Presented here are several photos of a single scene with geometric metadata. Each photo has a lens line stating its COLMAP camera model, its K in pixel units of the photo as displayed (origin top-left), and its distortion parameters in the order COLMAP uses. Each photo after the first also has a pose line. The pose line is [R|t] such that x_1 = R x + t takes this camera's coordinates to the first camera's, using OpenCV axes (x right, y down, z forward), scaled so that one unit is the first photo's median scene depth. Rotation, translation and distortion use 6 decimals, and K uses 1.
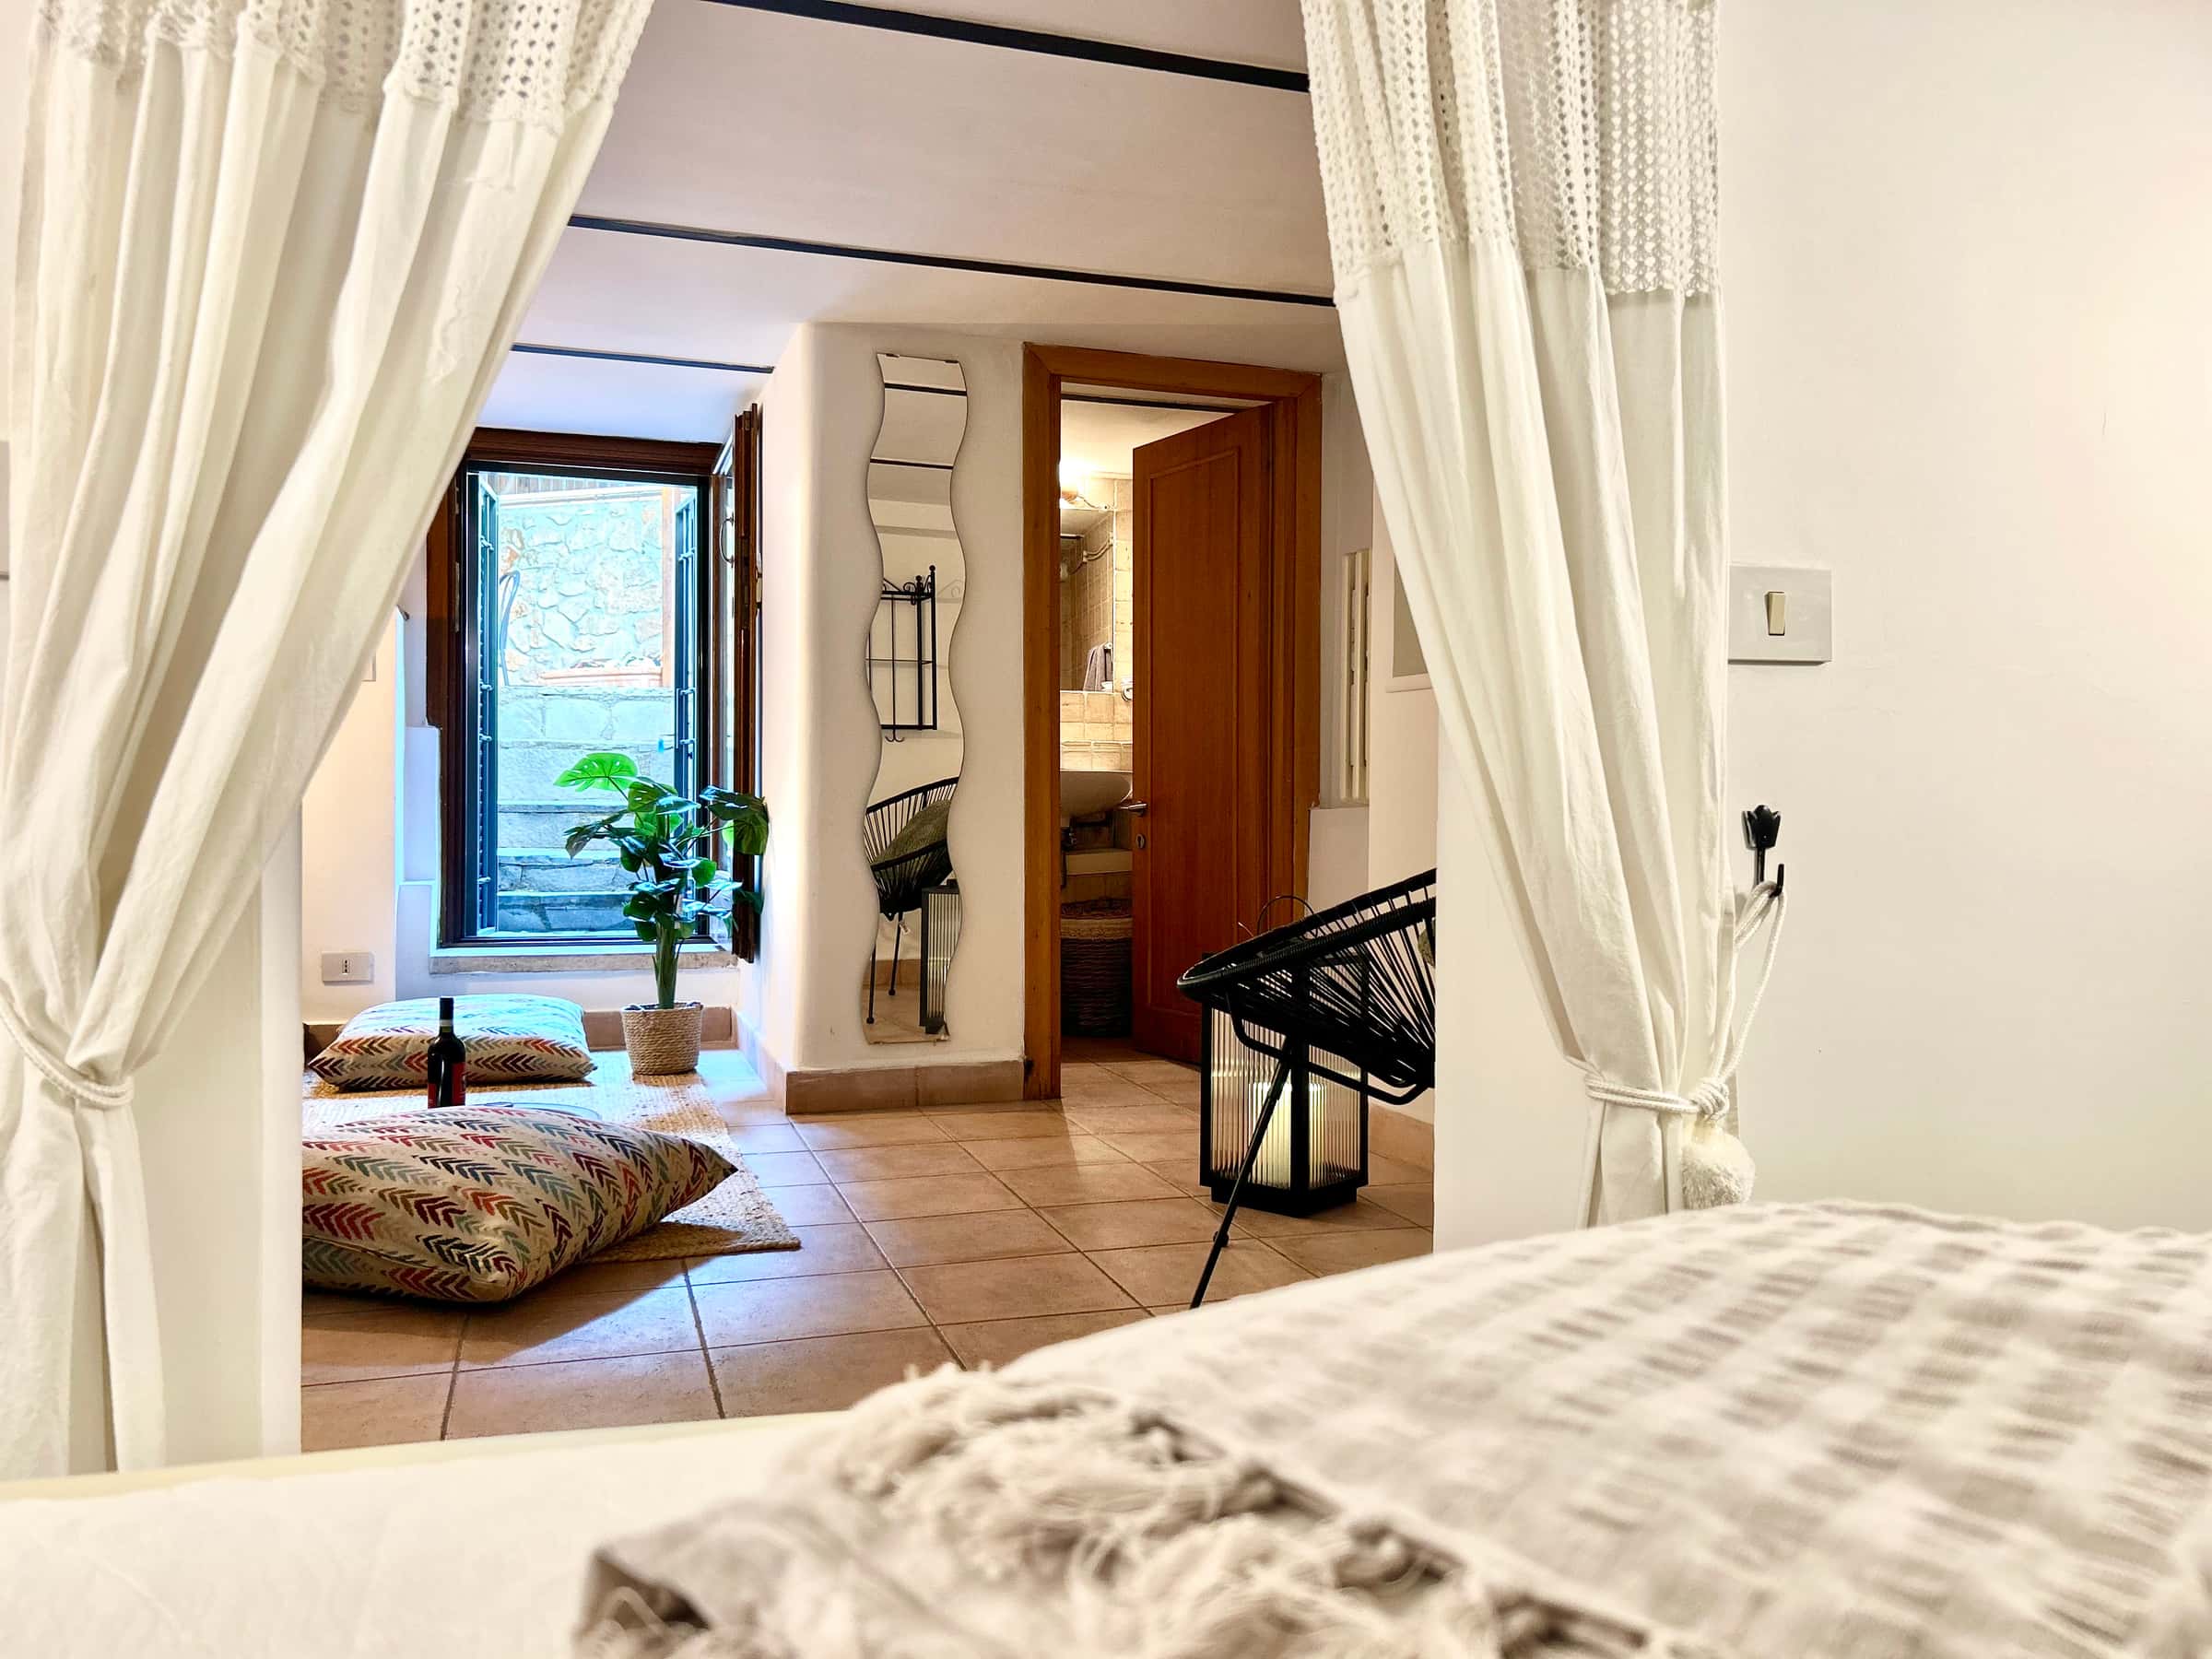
lens RADIAL K [[1659.4, 0, 1111.5], [0, 1659.4, 830.1], [0, 0, 1]] dist [0.031895, -0.006441]
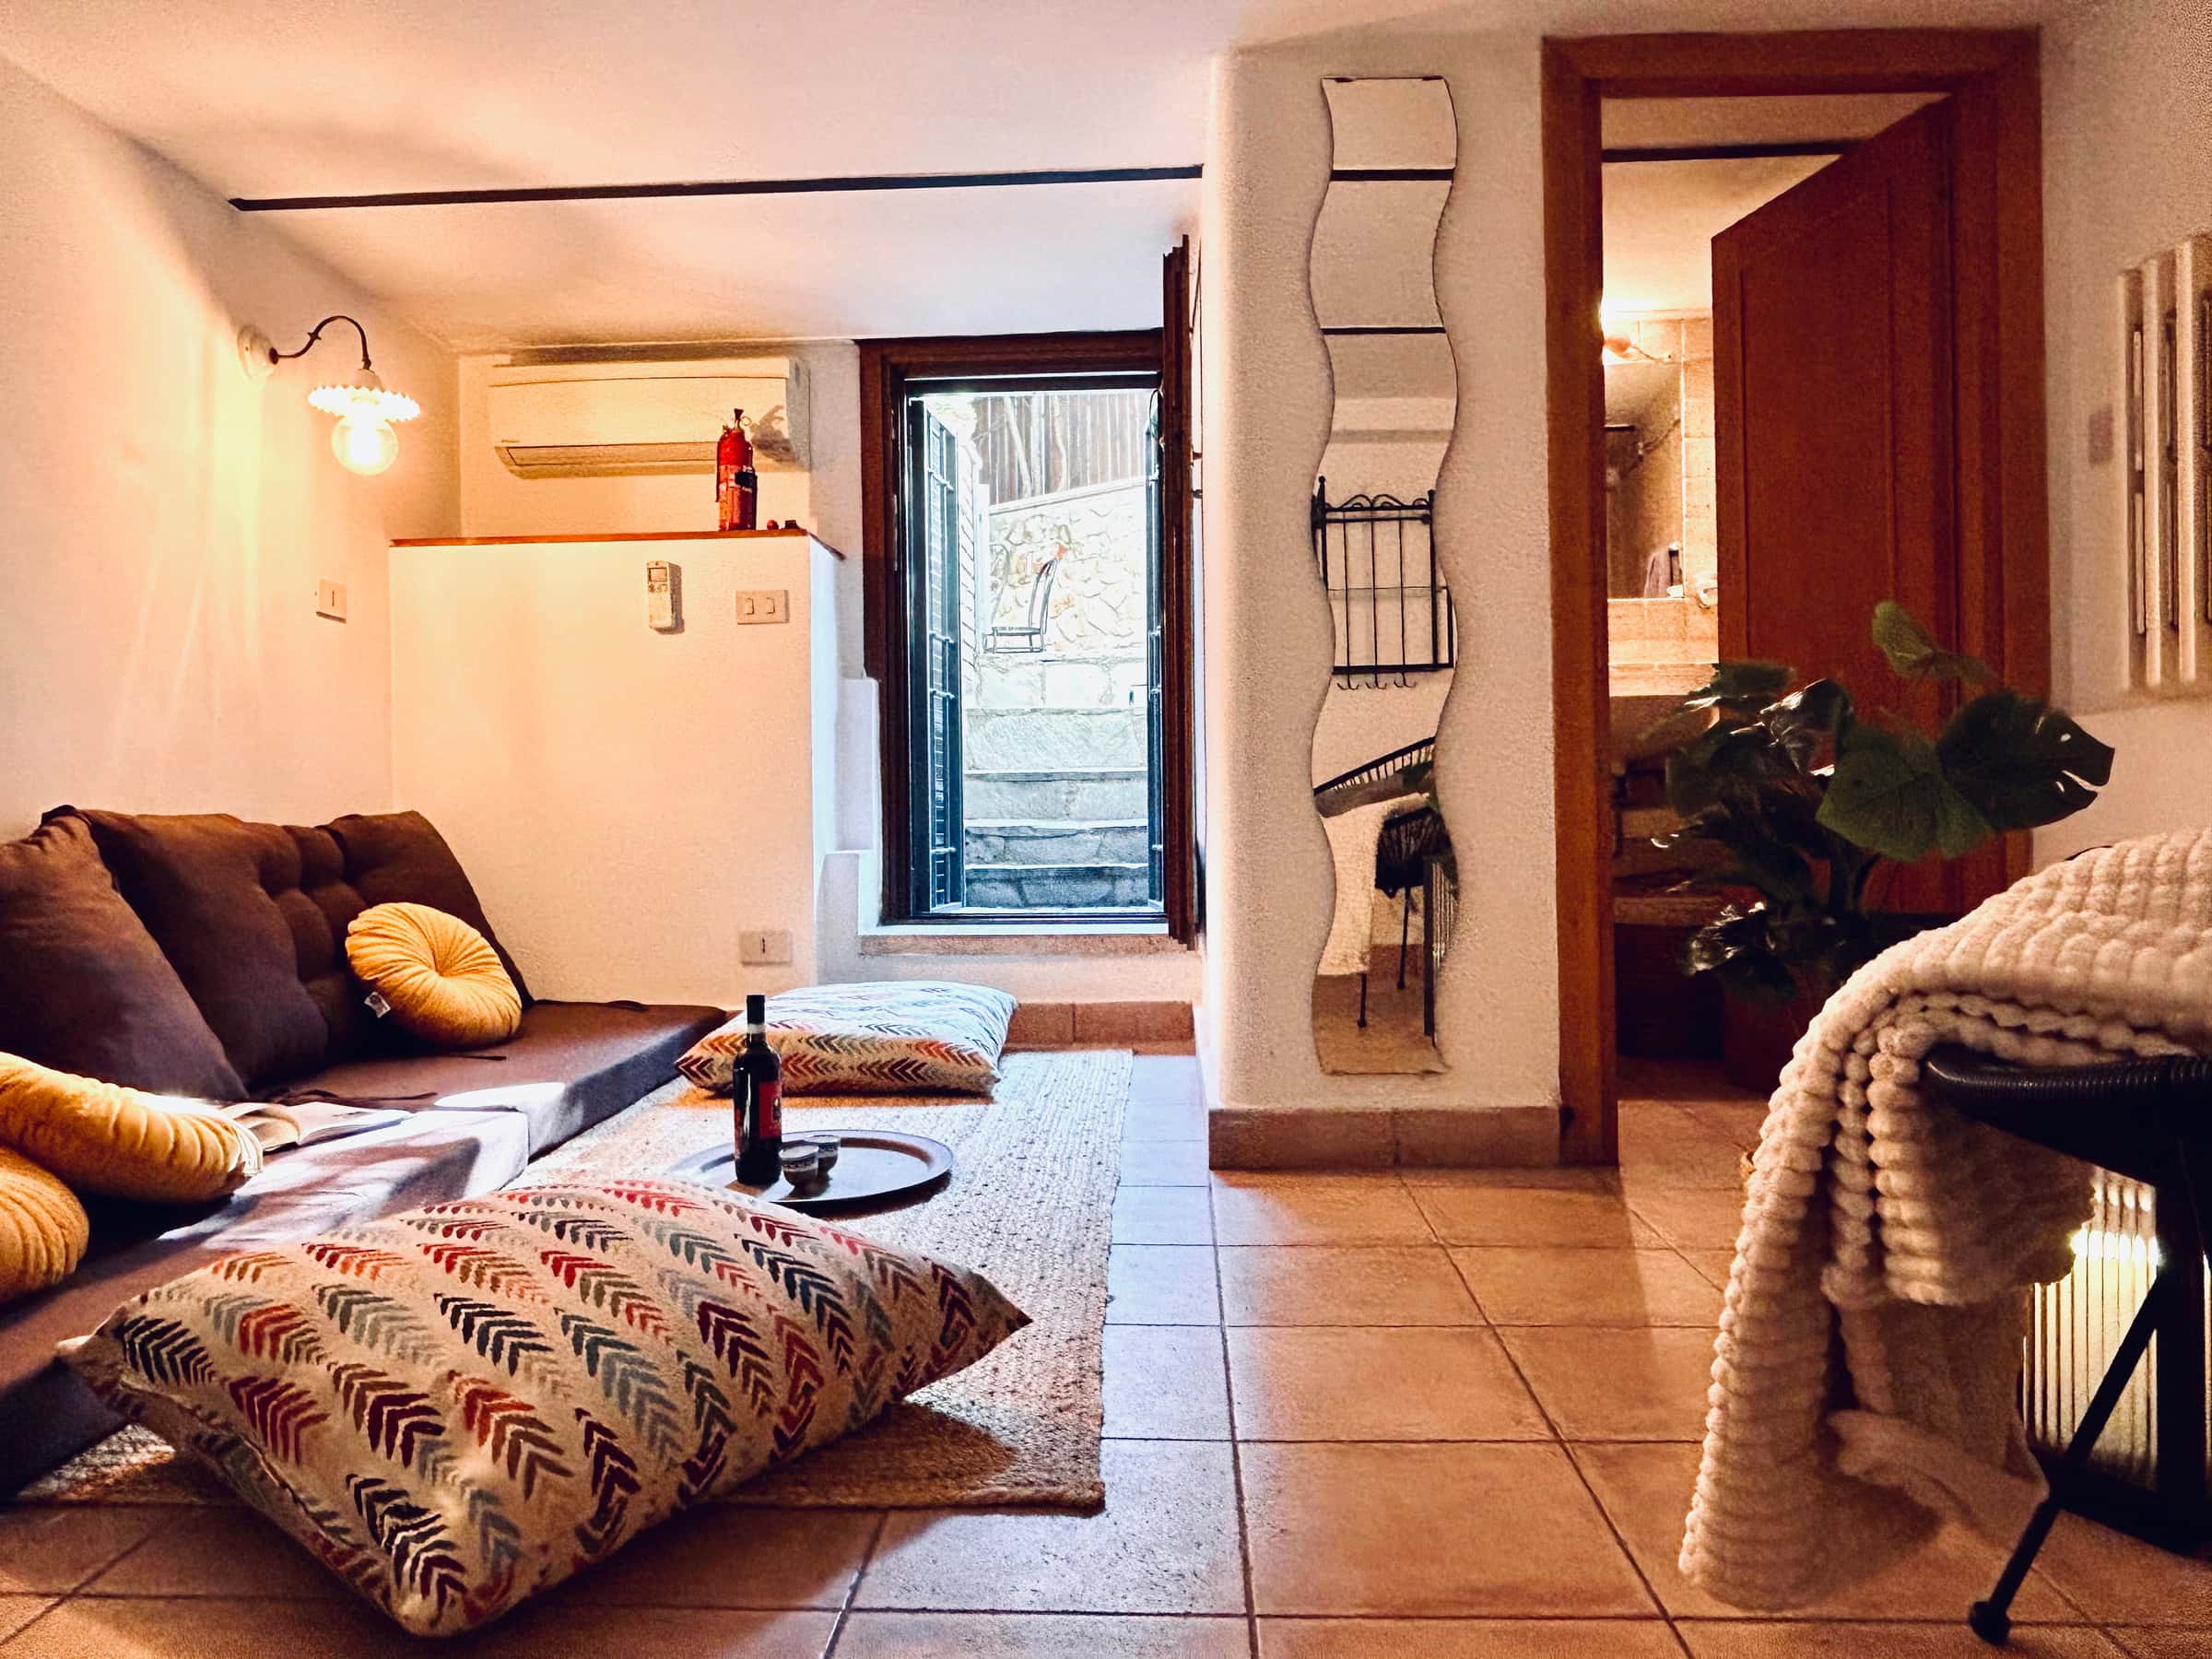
lens RADIAL K [[1468.5, 0, 1104.2], [0, 1468.5, 813.8], [0, 0, 1]] dist [0.002804, 0.001864]
pose [[0.933504, -0.015685, -0.358224, -0.009470], [0.014467, 0.999877, -0.006079, 0.020681], [0.358275, 0.000493, 0.933616, 0.362732]]
